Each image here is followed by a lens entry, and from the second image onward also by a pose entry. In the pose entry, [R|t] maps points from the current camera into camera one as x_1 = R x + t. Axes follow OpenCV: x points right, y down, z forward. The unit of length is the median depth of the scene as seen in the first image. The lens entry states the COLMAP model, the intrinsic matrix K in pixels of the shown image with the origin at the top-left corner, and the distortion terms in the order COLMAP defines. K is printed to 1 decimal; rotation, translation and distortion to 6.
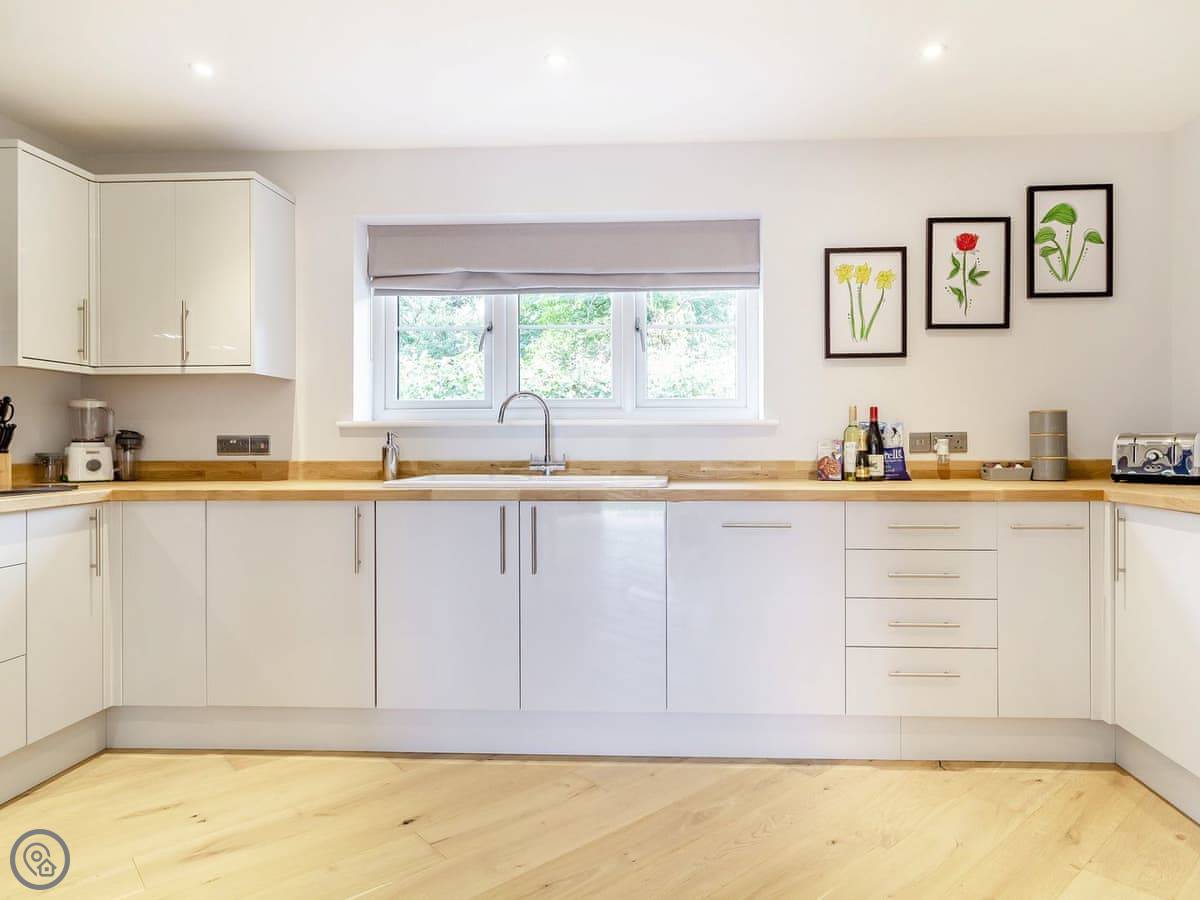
lens RADIAL K [[752.4, 0, 637.6], [0, 752.4, 443.4], [0, 0, 1]] dist [0.003274, 0.001017]
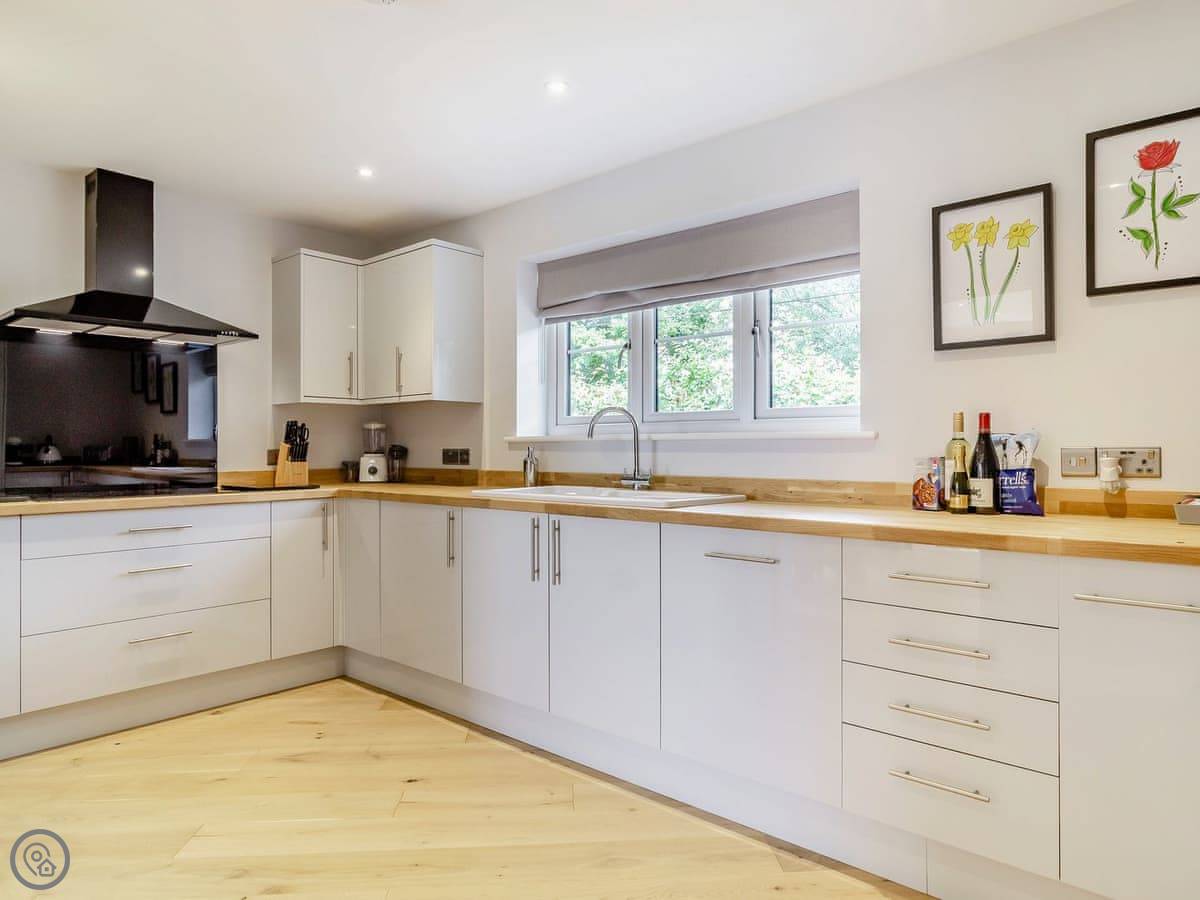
lens RADIAL K [[754.2, 0, 600.0], [0, 754.2, 450.0], [0, 0, 1]] dist [0.004400, 0.001615]
pose [[0.780982, 0.003502, -0.624543, 0.469036], [-0.002387, 0.999994, 0.002622, -0.013066], [0.624549, -0.000556, 0.780986, 0.186146]]
